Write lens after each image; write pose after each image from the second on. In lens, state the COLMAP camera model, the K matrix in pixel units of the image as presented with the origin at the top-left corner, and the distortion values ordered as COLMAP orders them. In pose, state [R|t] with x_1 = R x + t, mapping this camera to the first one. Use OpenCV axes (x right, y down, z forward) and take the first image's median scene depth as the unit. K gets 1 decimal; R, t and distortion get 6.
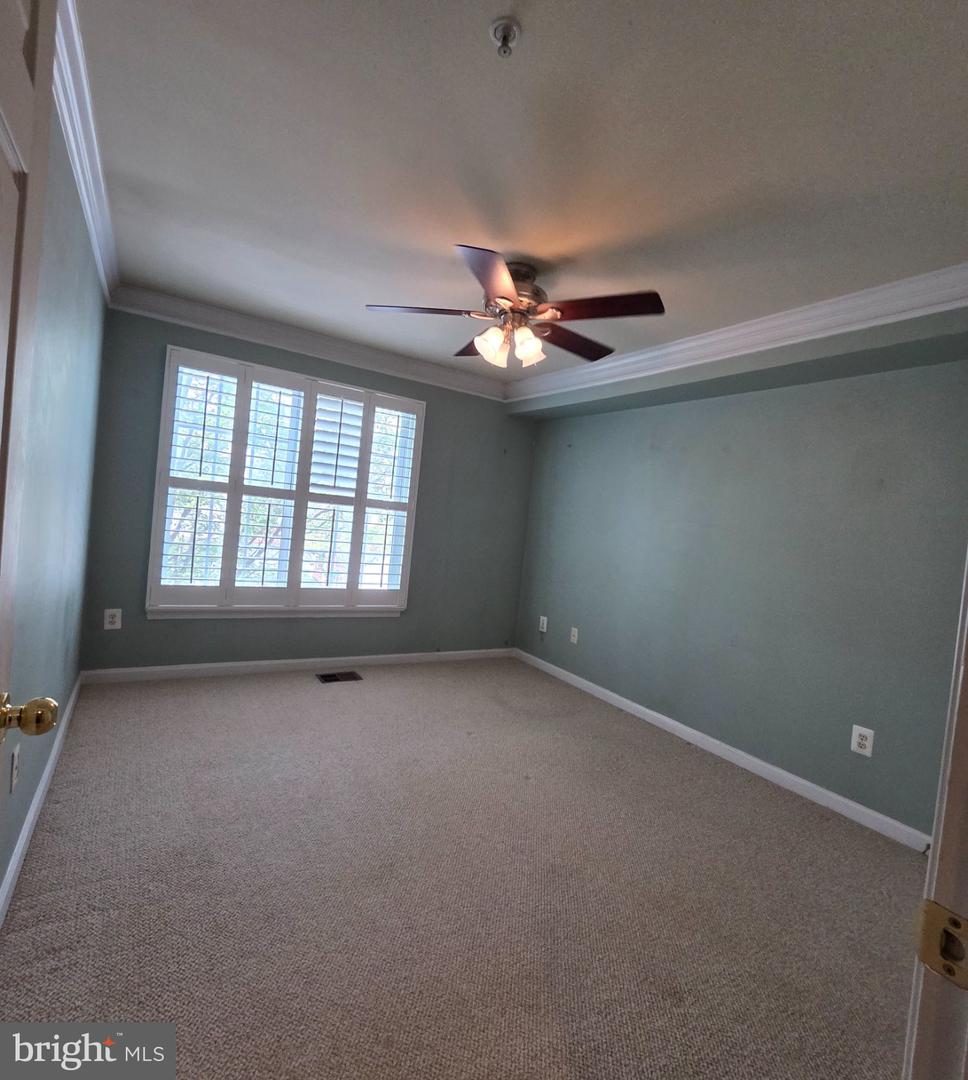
lens RADIAL K [[537.3, 0, 476.5], [0, 537.3, 536.2], [0, 0, 1]] dist [-0.004273, -0.000683]
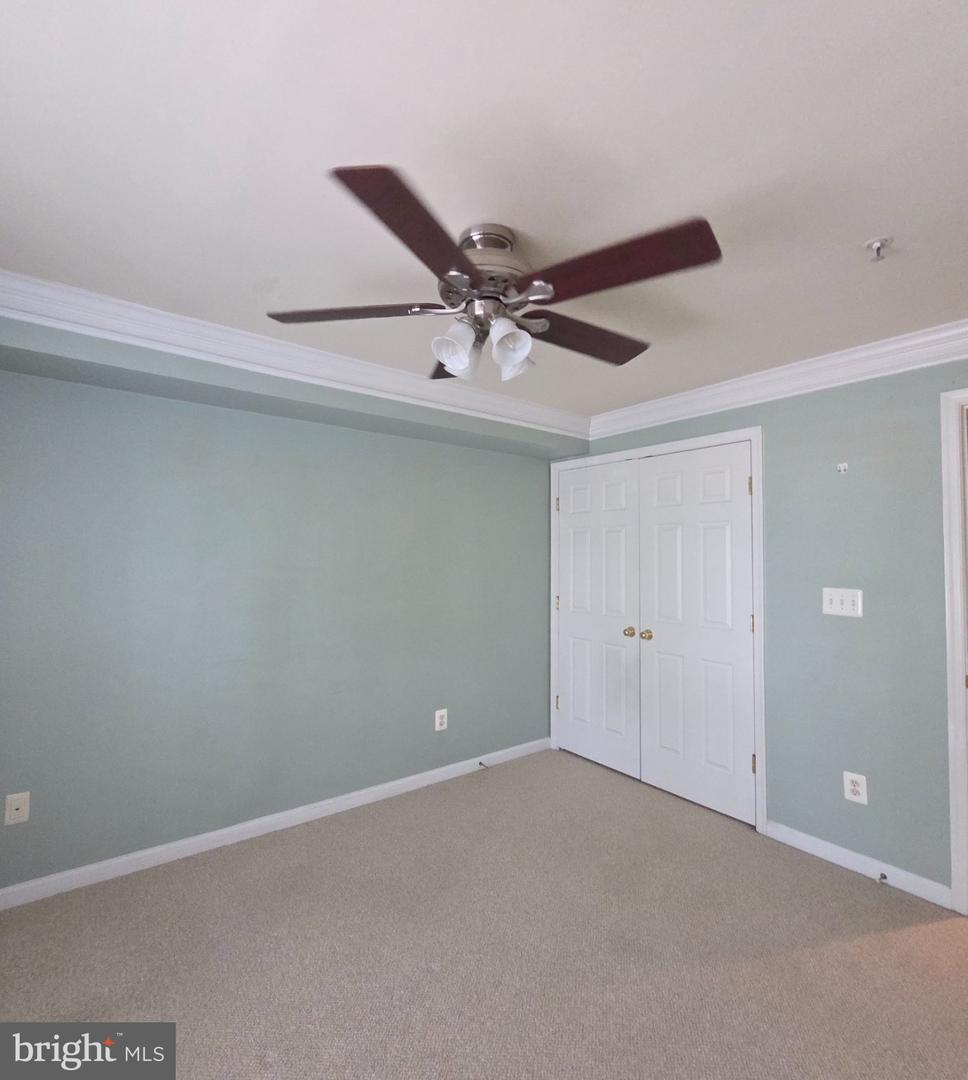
lens RADIAL K [[537.3, 0, 476.5], [0, 537.3, 536.2], [0, 0, 1]] dist [-0.004273, -0.000683]
pose [[-0.112222, -0.056923, 0.992051, -0.492440], [0.013747, 0.998173, 0.058829, -0.128298], [-0.993588, 0.020240, -0.111234, 0.866650]]
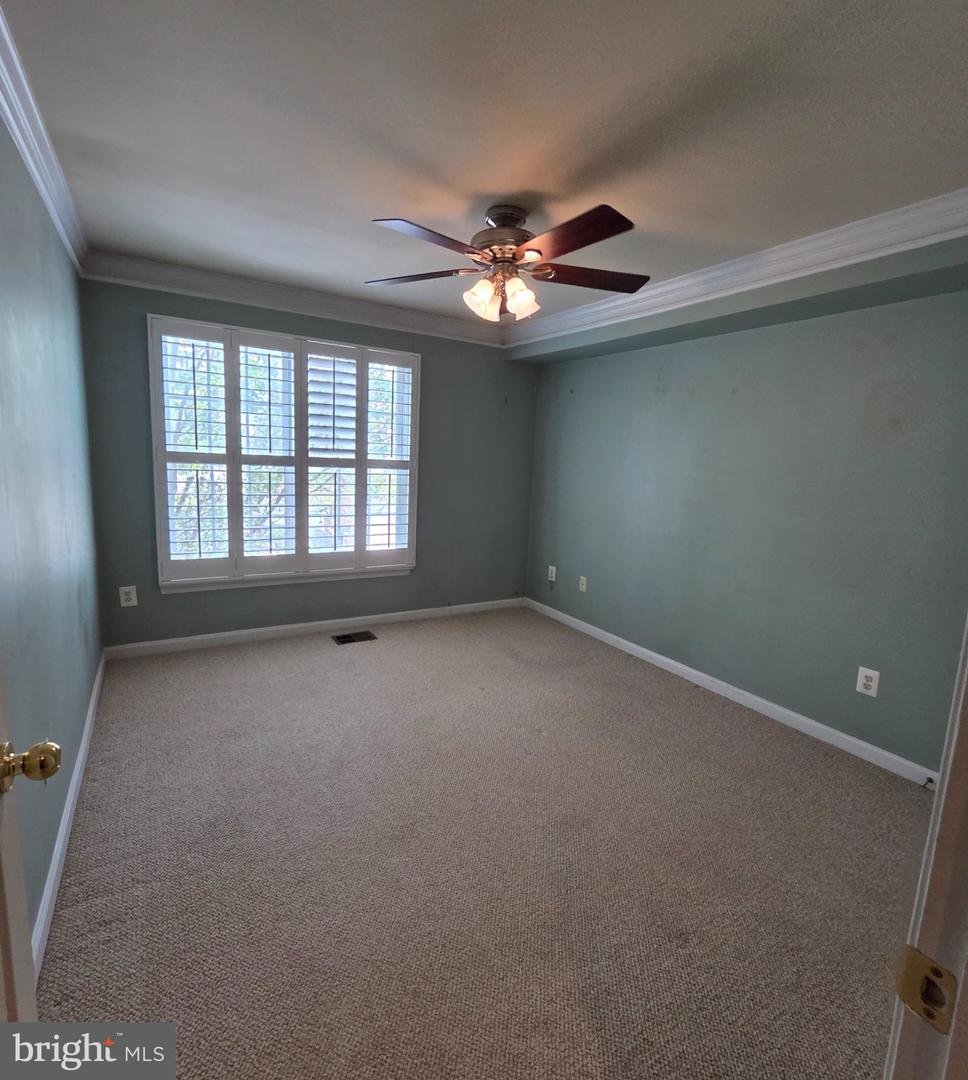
lens RADIAL K [[535.0, 0, 478.3], [0, 535.0, 535.7], [0, 0, 1]] dist [-0.004672, -0.000547]
pose [[0.998348, -0.053301, -0.021436, 0.015572], [0.055459, 0.991524, 0.117494, -0.043591], [0.014991, -0.118489, 0.992842, 0.014063]]
